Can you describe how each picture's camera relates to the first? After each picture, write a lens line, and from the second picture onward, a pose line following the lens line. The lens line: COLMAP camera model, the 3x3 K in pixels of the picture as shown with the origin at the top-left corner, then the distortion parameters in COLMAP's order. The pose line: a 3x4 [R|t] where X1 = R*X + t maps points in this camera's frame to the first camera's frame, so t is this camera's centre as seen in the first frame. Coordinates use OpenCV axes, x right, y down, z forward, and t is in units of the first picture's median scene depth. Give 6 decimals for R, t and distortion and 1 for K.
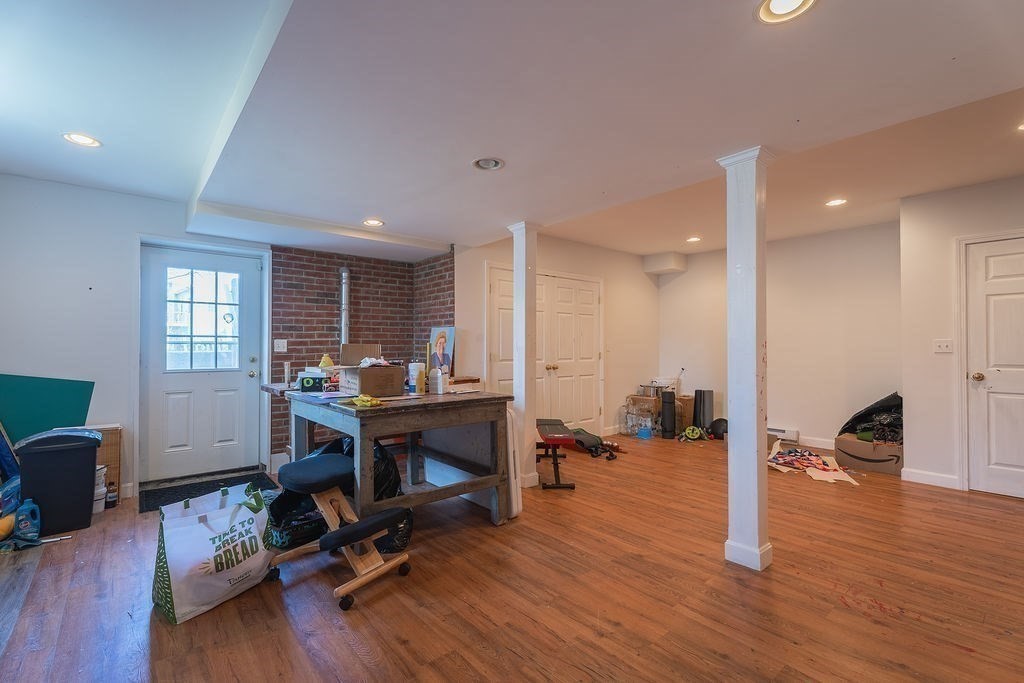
lens RADIAL K [[434.0, 0, 511.0], [0, 434.0, 342.5], [0, 0, 1]] dist [-0.000233, 0.000443]
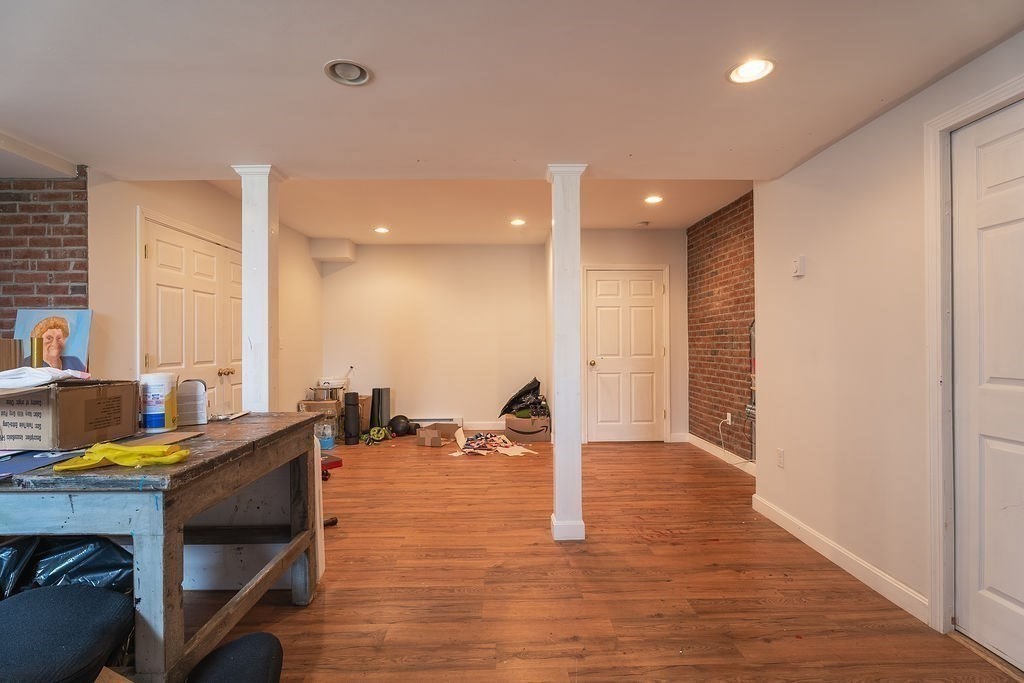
lens RADIAL K [[462.6, 0, 510.9], [0, 462.6, 341.6], [0, 0, 1]] dist [-0.013670, -0.000434]
pose [[0.649908, -0.000875, 0.760013, -0.228066], [-0.003085, 0.999988, 0.003789, 0.002352], [-0.760007, -0.004808, 0.649897, 0.177367]]
